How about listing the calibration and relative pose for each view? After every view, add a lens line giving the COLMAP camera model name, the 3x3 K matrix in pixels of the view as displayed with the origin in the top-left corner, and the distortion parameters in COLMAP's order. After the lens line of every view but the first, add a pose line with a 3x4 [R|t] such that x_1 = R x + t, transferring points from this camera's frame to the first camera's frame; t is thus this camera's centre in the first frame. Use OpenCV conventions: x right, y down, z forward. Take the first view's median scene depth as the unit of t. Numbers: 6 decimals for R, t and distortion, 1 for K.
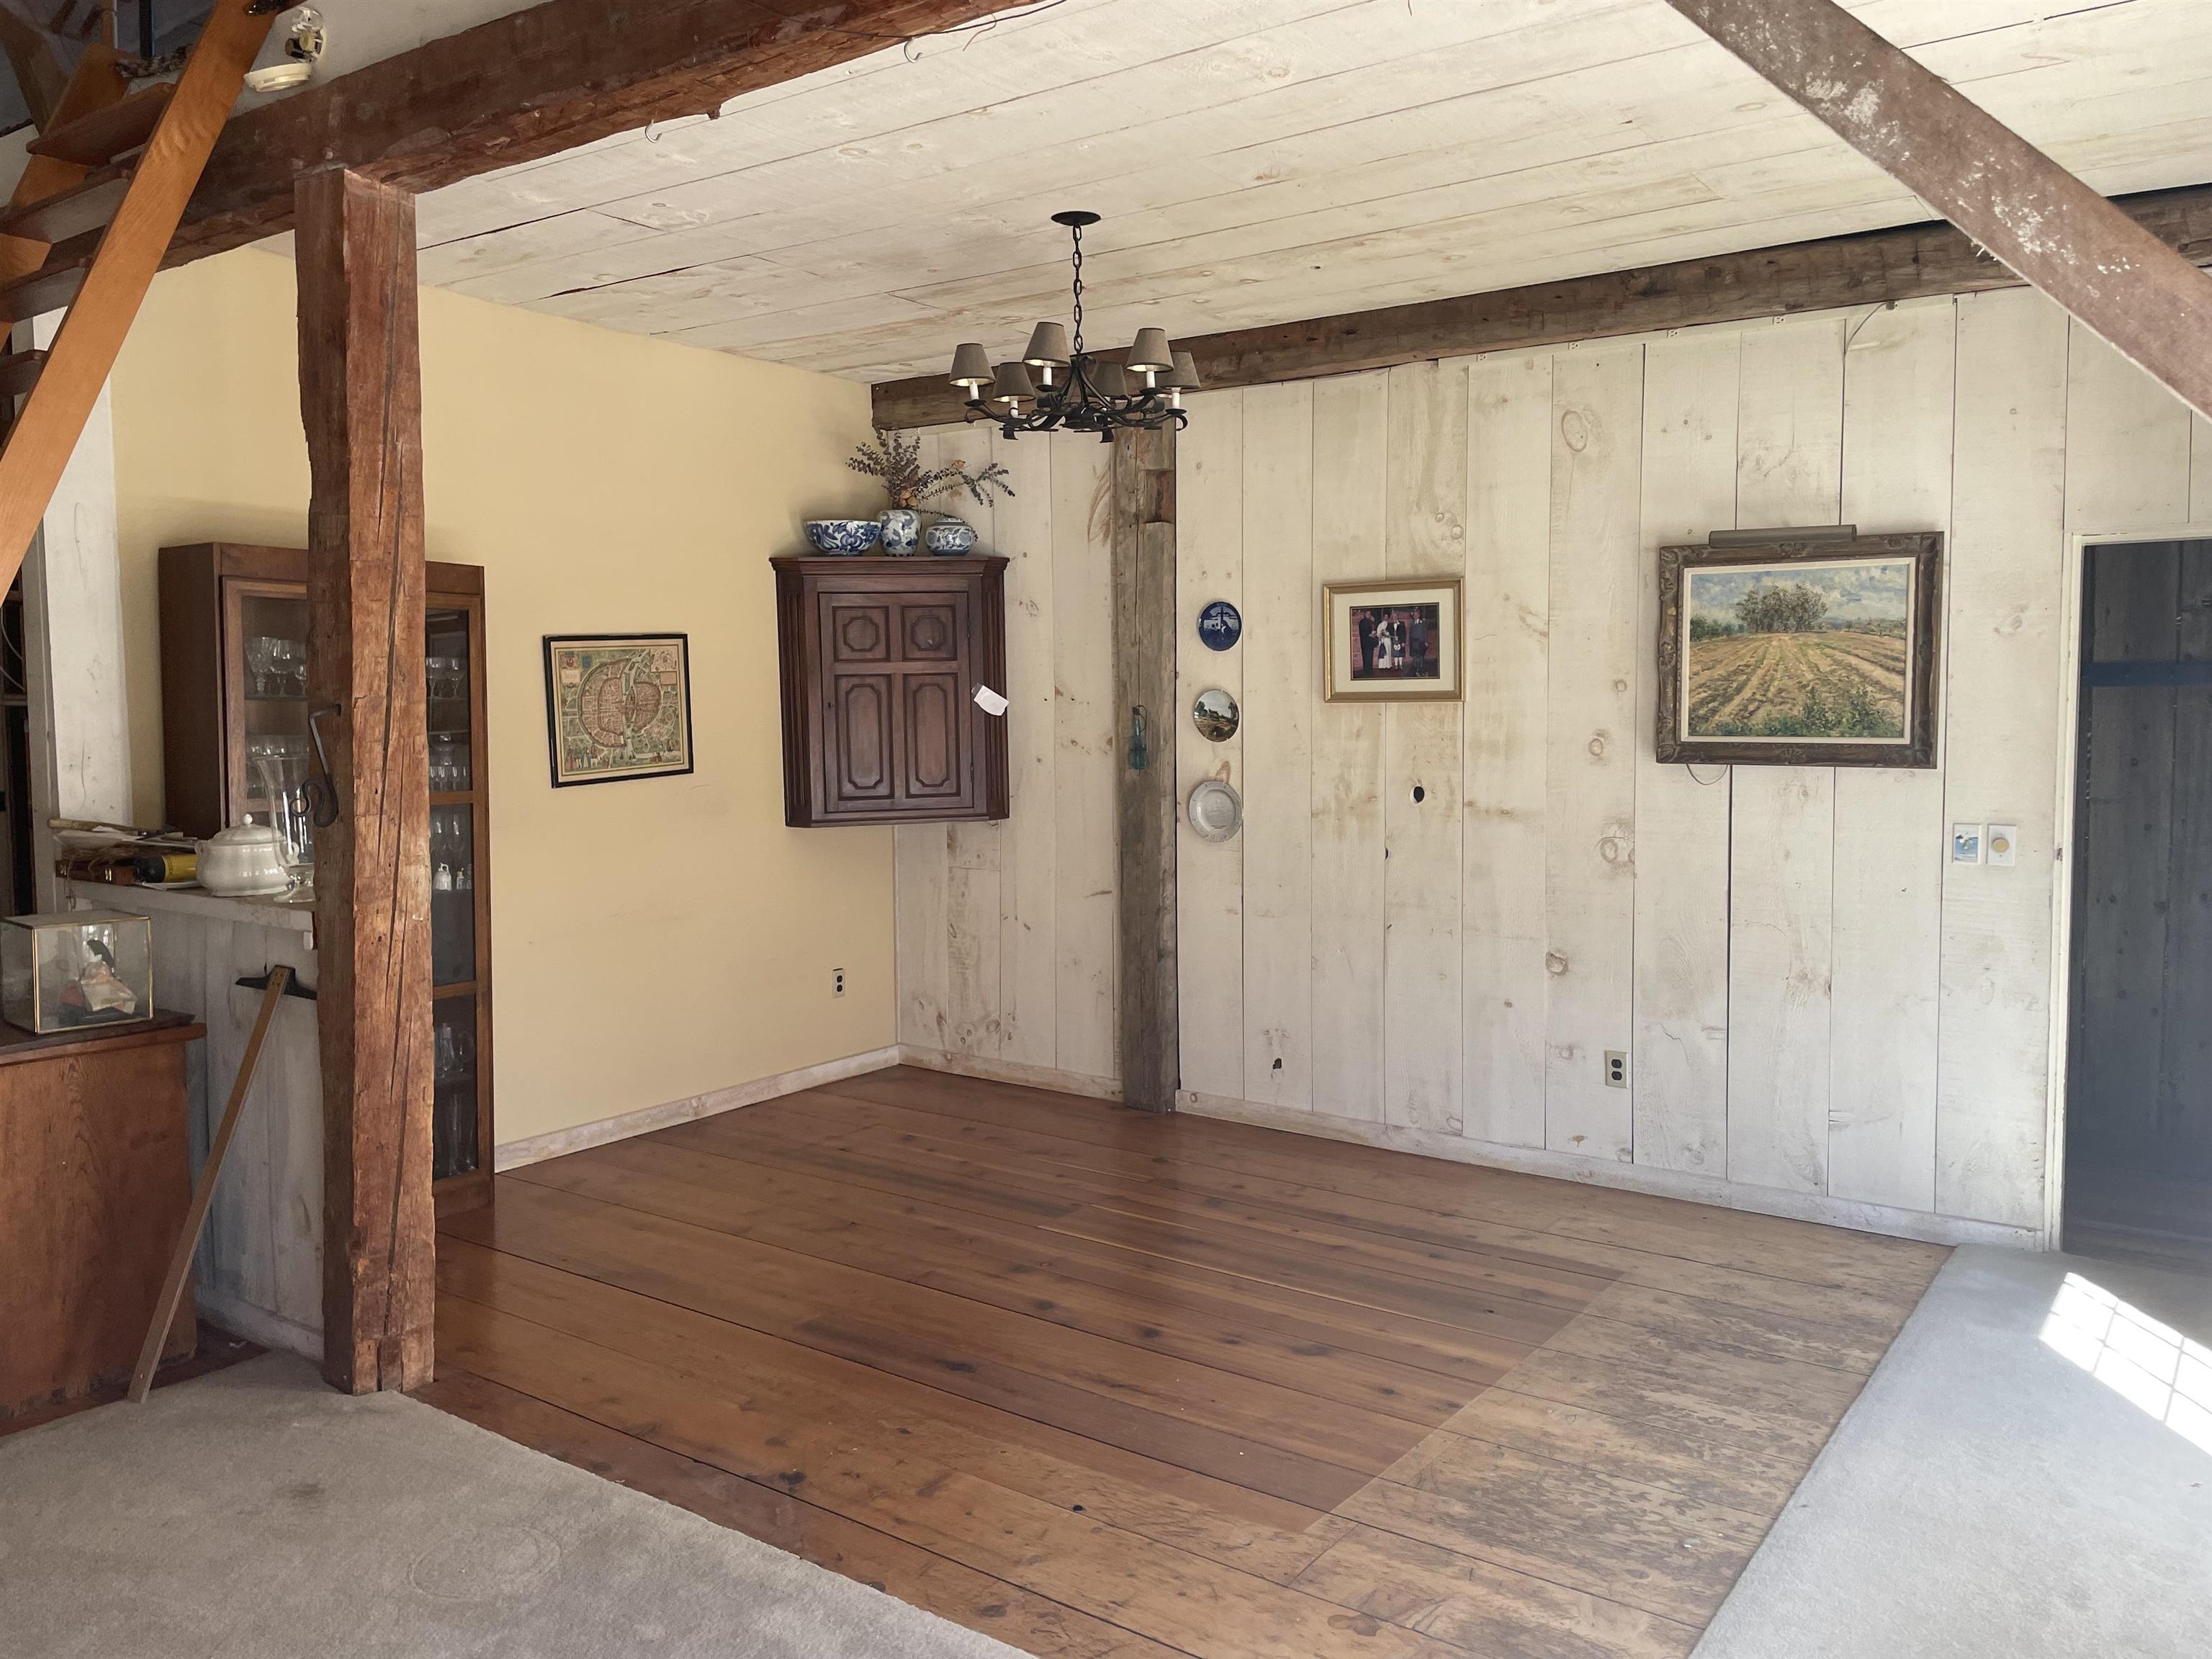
lens RADIAL K [[1667.8, 0, 1099.1], [0, 1667.8, 807.3], [0, 0, 1]] dist [0.090765, -0.114739]
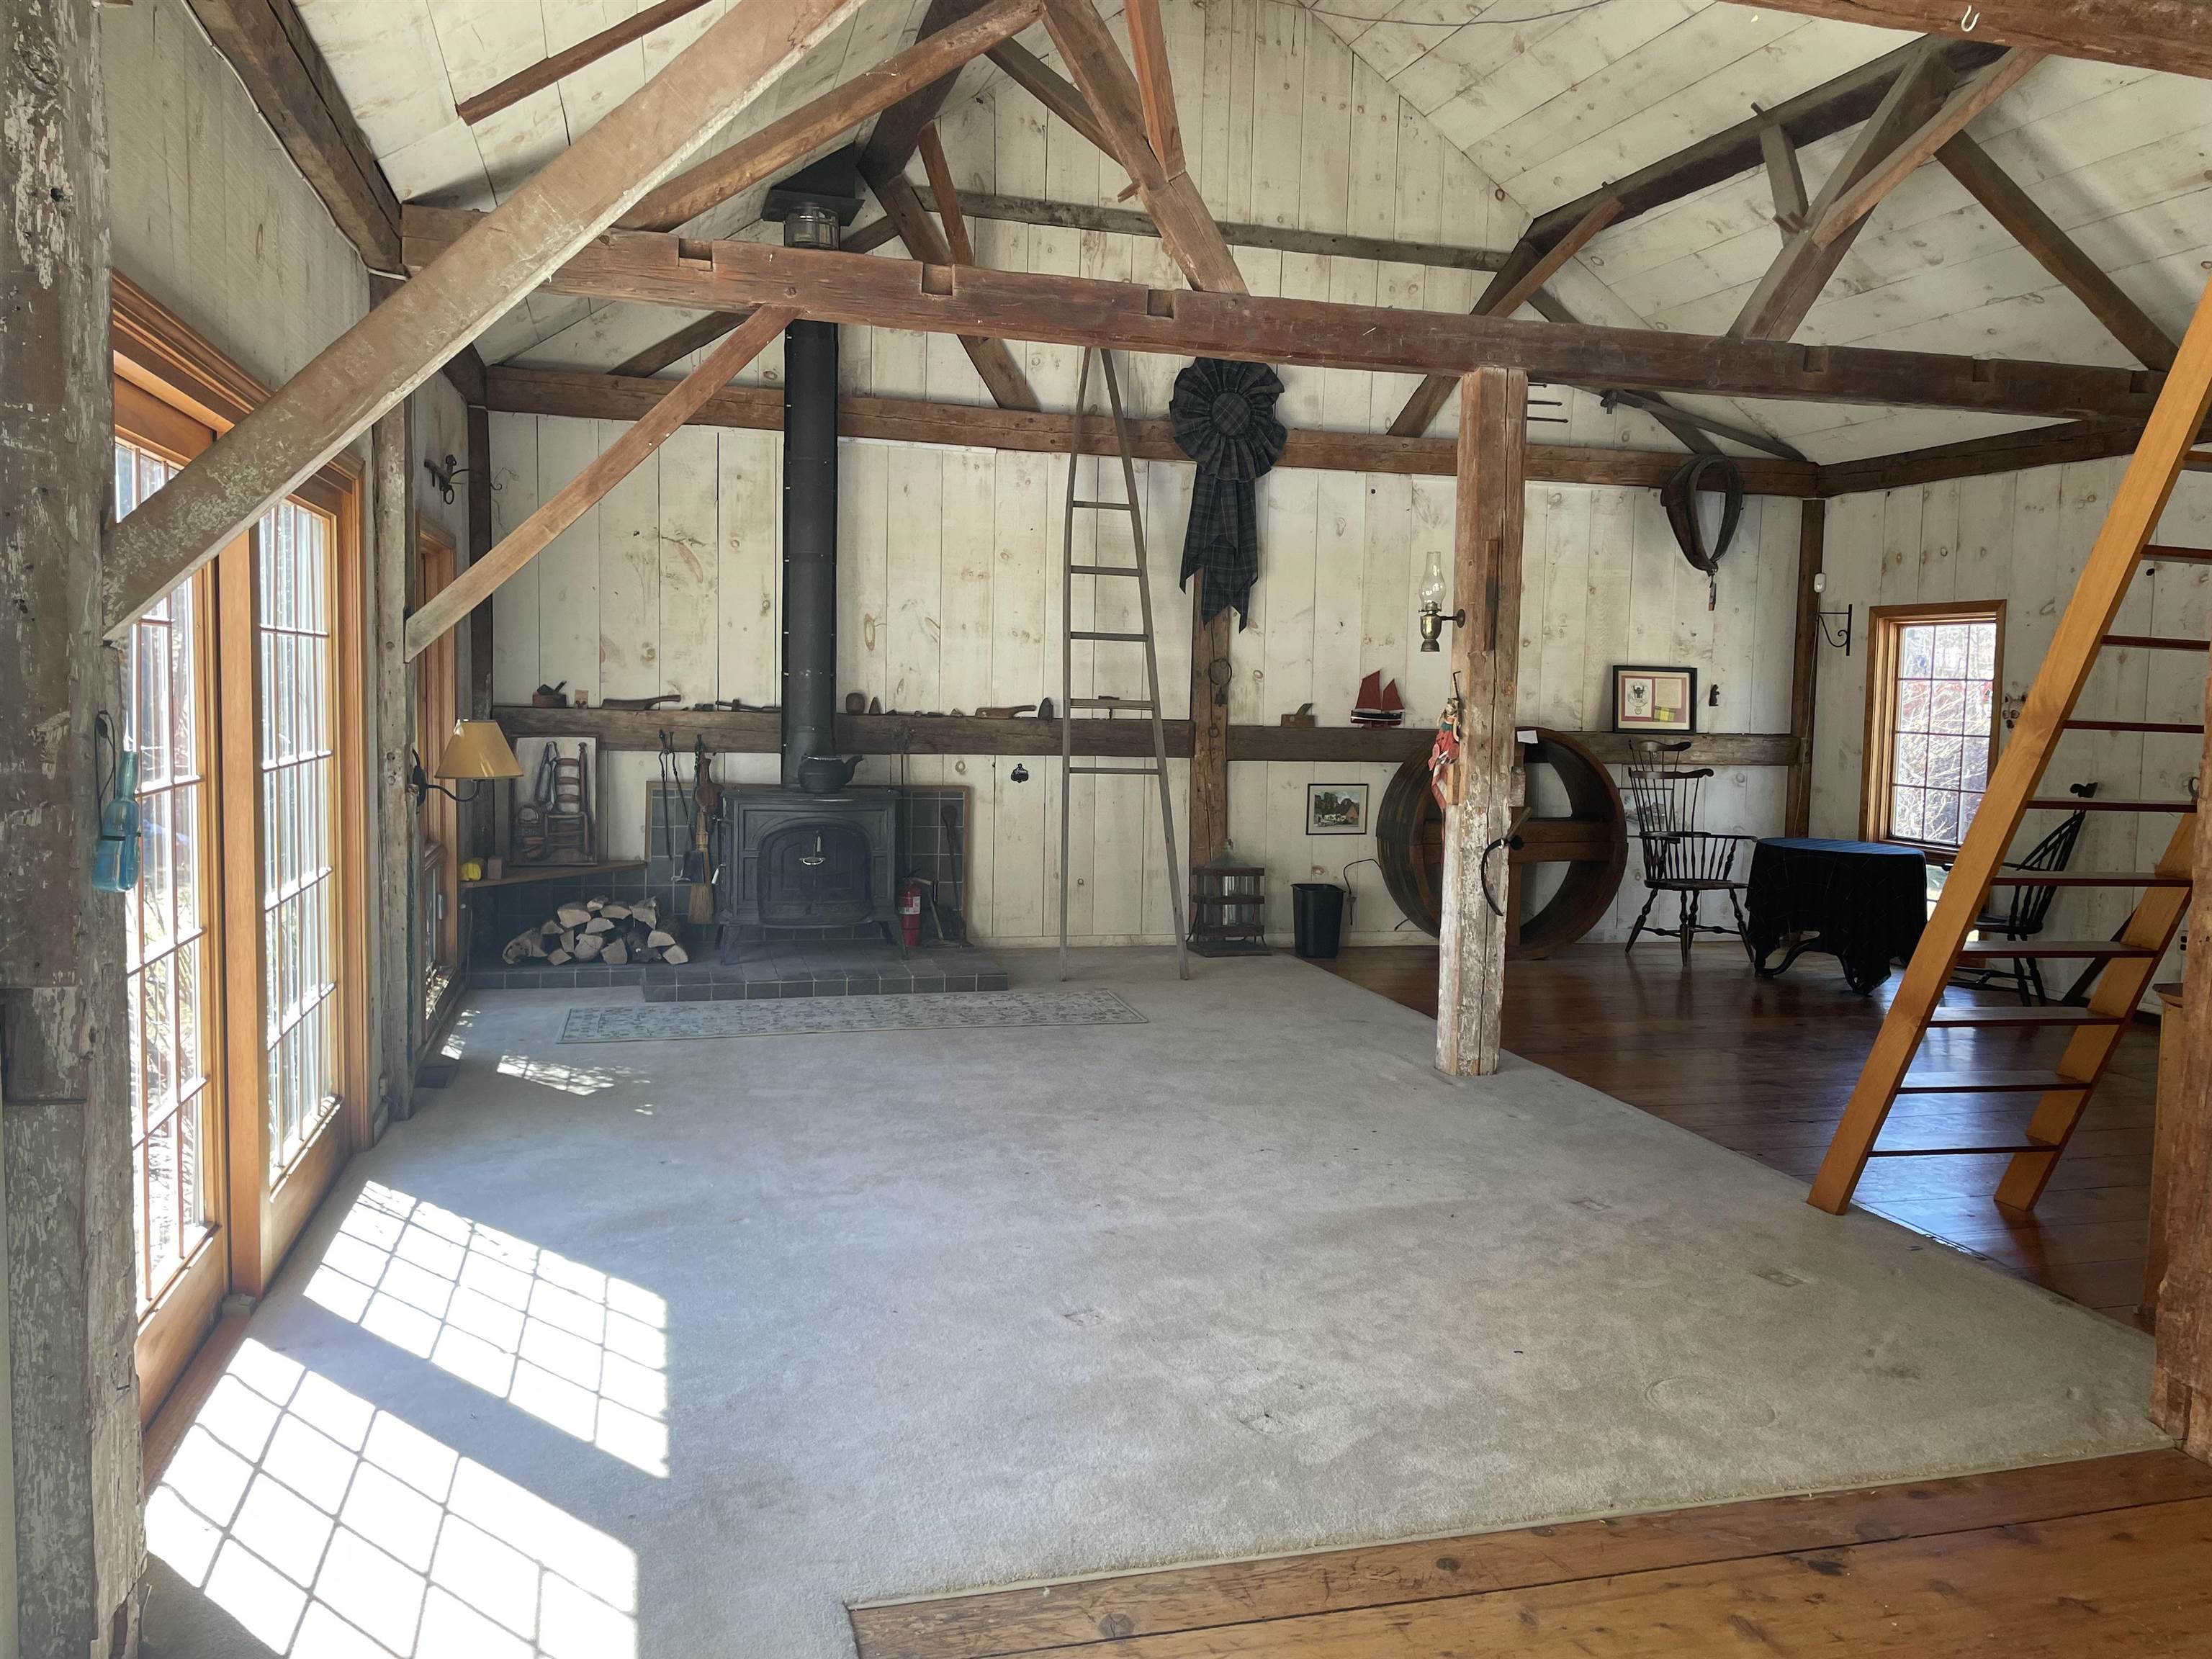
lens RADIAL K [[1667.8, 0, 1118.4], [0, 1667.8, 813.0], [0, 0, 1]] dist [0.090765, -0.114739]
pose [[-0.614106, 0.045926, -0.787886, 0.474474], [-0.076936, 0.990067, 0.117678, -0.036873], [0.785464, 0.132884, -0.604473, 0.806122]]
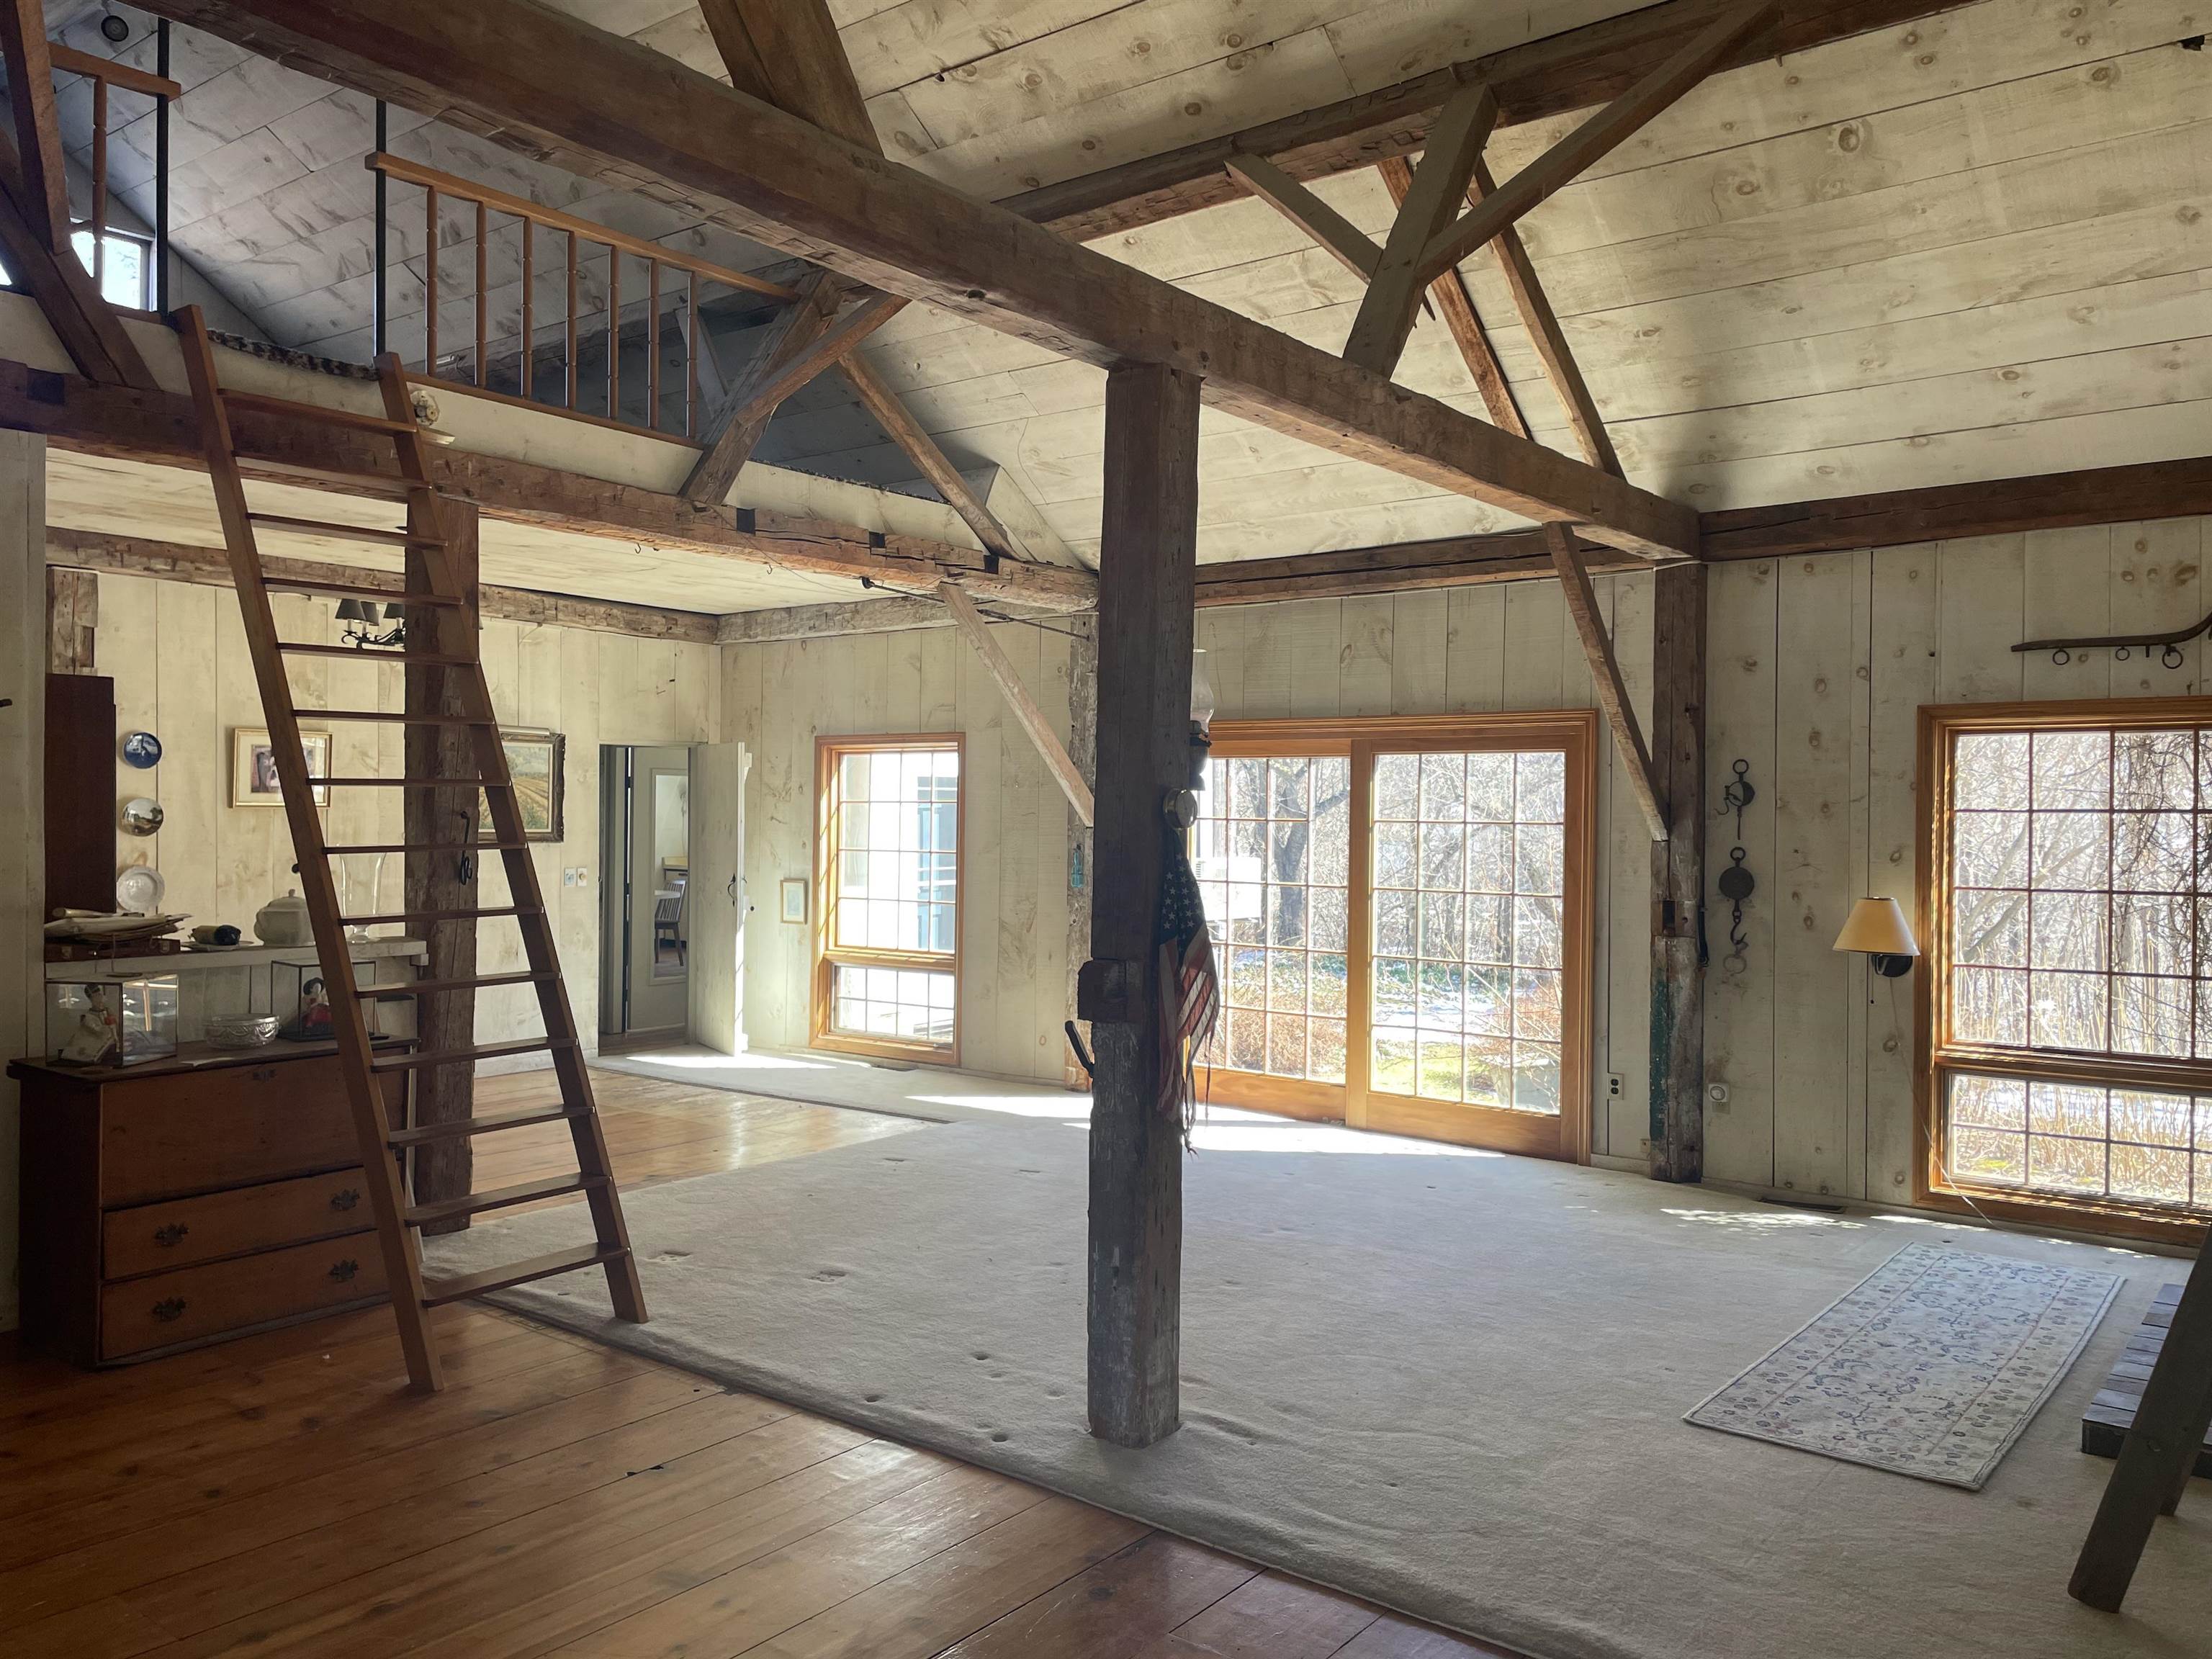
lens RADIAL K [[1667.8, 0, 1105.8], [0, 1667.8, 820.9], [0, 0, 1]] dist [0.090765, -0.114739]
pose [[0.033804, -0.002299, 0.999426, -1.552113], [0.053092, 0.998589, 0.000502, -0.014435], [-0.998017, 0.053045, 0.033879, 0.226362]]
